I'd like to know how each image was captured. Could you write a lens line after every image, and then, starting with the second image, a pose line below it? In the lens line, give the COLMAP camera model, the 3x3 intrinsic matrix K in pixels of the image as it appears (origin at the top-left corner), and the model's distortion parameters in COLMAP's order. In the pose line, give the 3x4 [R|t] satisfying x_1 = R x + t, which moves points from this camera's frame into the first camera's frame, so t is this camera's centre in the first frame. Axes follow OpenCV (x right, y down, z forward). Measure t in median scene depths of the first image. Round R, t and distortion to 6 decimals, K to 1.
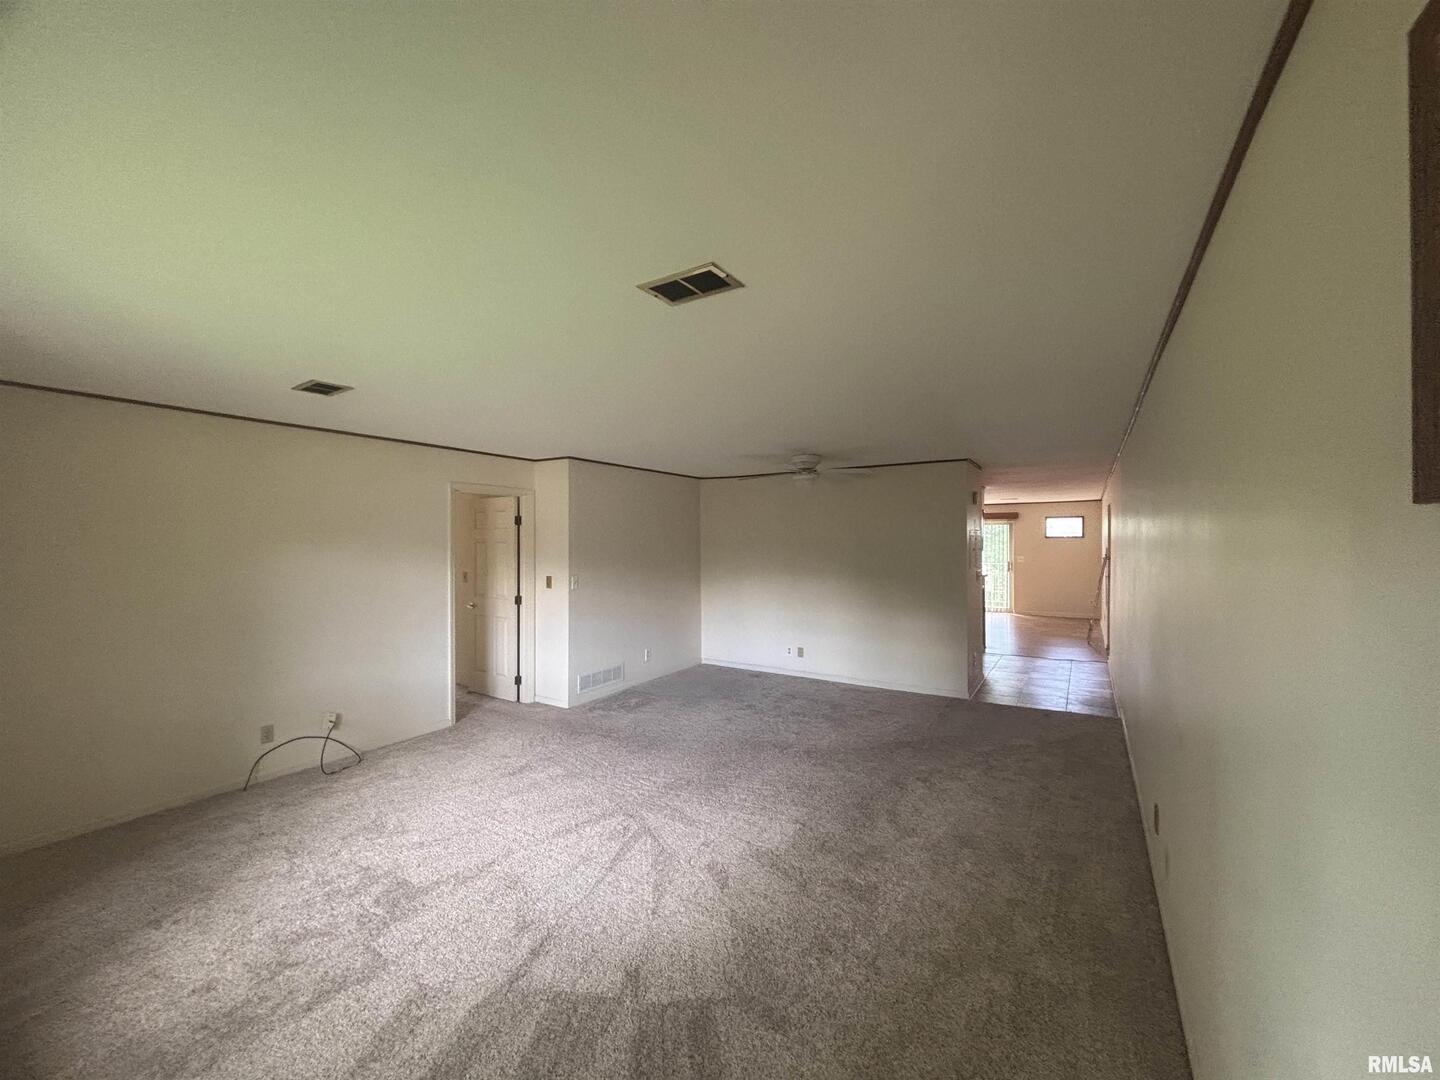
lens RADIAL K [[584.6, 0, 718.8], [0, 584.6, 539.9], [0, 0, 1]] dist [0.003442, -0.000375]
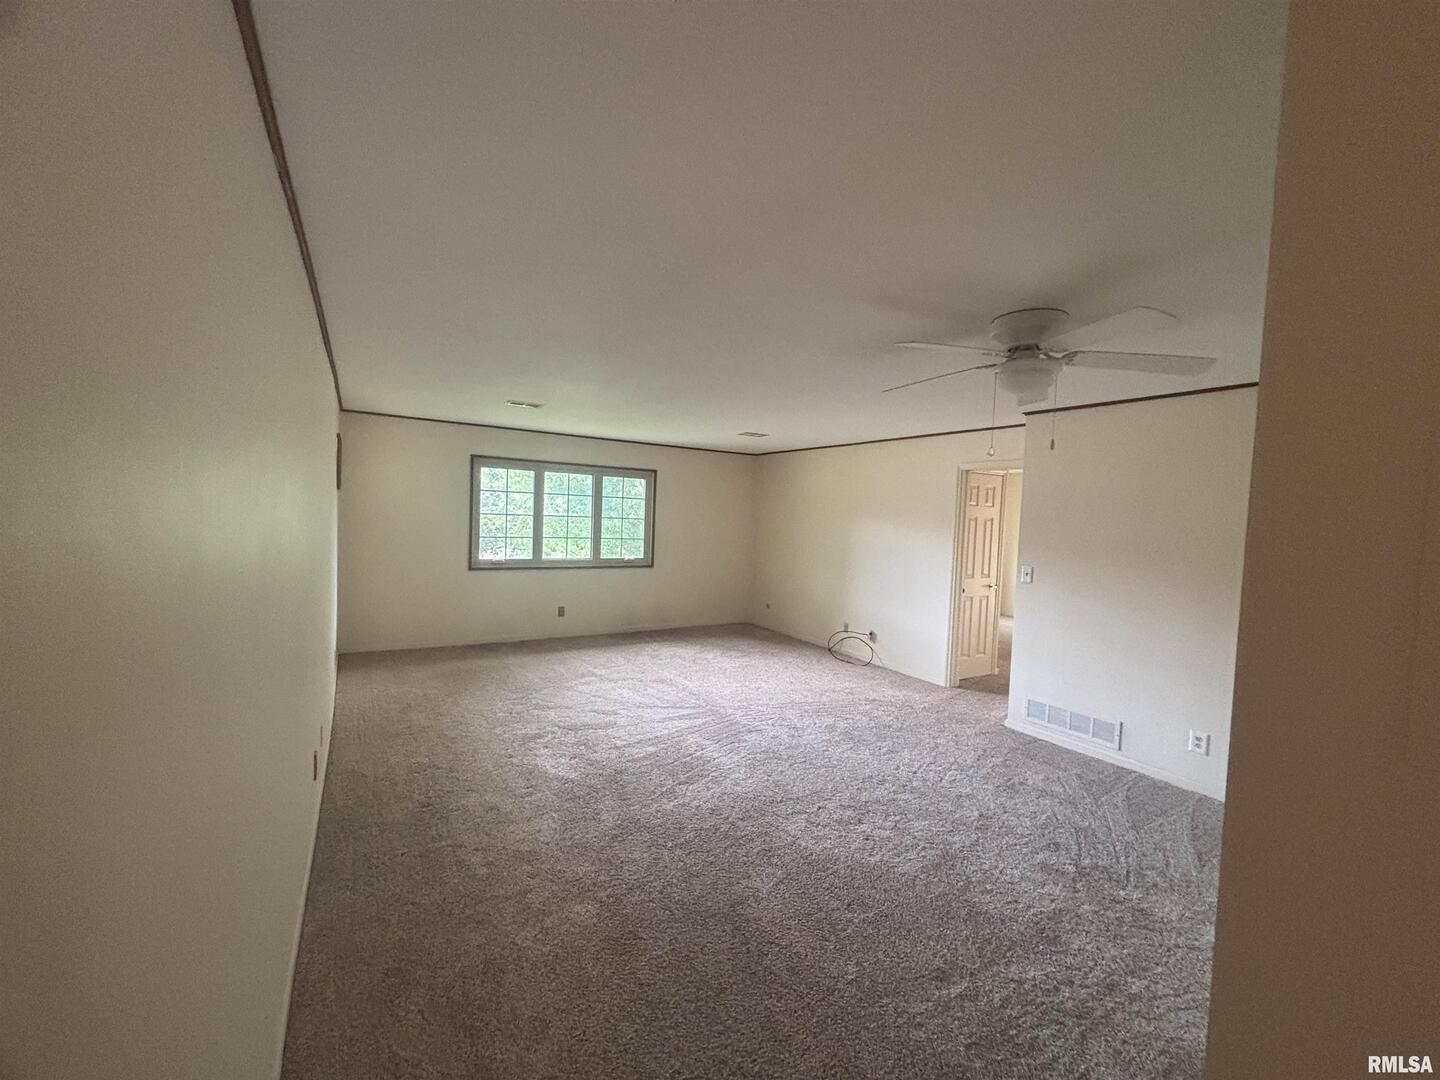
lens RADIAL K [[584.6, 0, 721.7], [0, 584.6, 540.8], [0, 0, 1]] dist [0.003442, -0.000375]
pose [[-0.445891, 0.021652, -0.894825, 0.897578], [-0.042606, 0.998061, 0.045381, 0.015225], [0.894072, 0.058360, -0.444104, 1.394731]]
